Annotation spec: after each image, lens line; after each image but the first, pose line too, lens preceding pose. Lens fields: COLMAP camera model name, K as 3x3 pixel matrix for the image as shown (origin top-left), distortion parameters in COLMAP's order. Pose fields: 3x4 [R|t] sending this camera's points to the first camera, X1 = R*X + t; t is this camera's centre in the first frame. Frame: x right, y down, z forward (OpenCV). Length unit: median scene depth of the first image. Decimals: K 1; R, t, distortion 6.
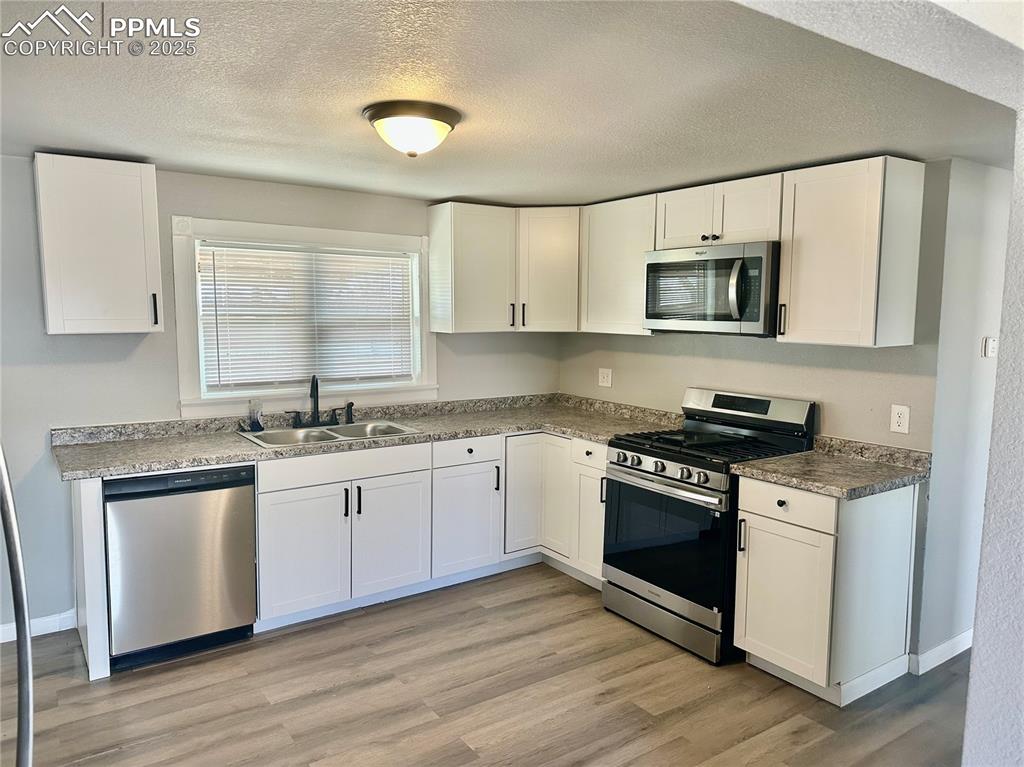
lens RADIAL K [[713.8, 0, 521.9], [0, 713.8, 381.5], [0, 0, 1]] dist [0.128058, -0.215715]
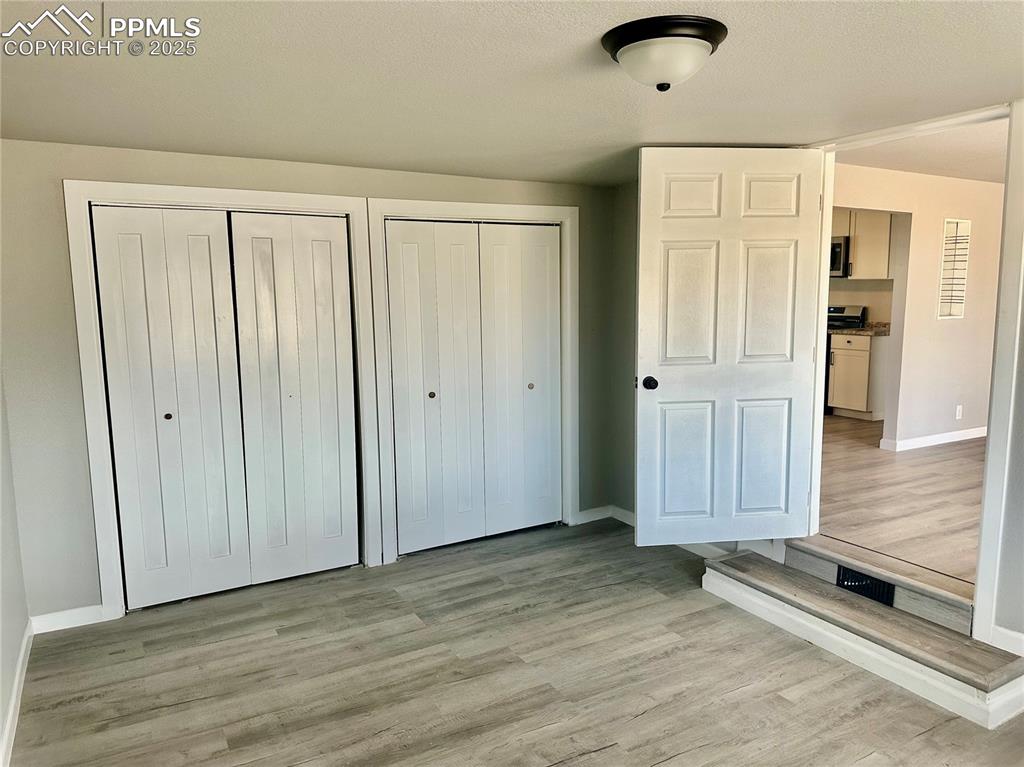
lens RADIAL K [[718.8, 0, 505.8], [0, 718.8, 384.3], [0, 0, 1]] dist [0.034607, -0.047052]
pose [[0.993417, -0.003497, -0.114502, -0.452769], [0.006963, 0.999529, 0.029879, 0.194627], [0.114344, -0.030479, 0.992974, -1.374152]]
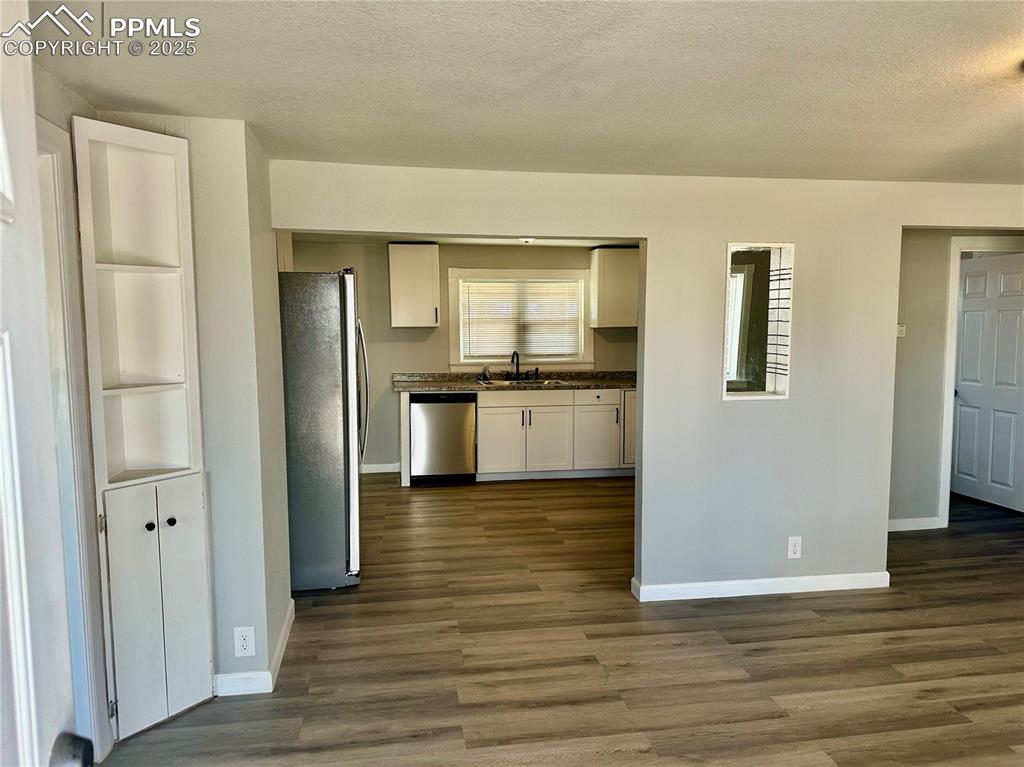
lens RADIAL K [[710.1, 0, 510.6], [0, 710.1, 390.7], [0, 0, 1]] dist [0.005668, -0.000723]
pose [[0.899484, 0.031395, -0.435824, 0.527522], [-0.033227, 0.999442, 0.003418, 0.093328], [0.435688, 0.011407, 0.900026, -0.665584]]
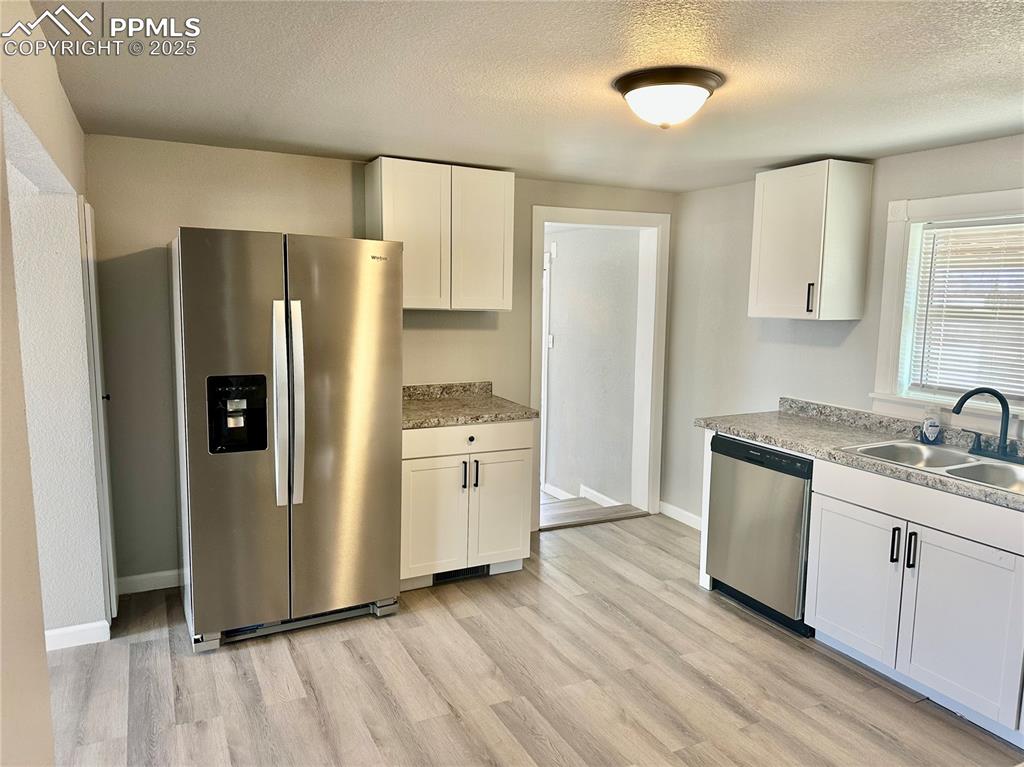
lens RADIAL K [[718.8, 0, 505.8], [0, 718.8, 384.3], [0, 0, 1]] dist [0.034607, -0.047052]
pose [[-0.153176, 0.115569, -0.981418, 0.578190], [-0.118869, 0.983772, 0.134399, -0.059645], [0.981024, 0.137247, -0.136953, 0.676657]]
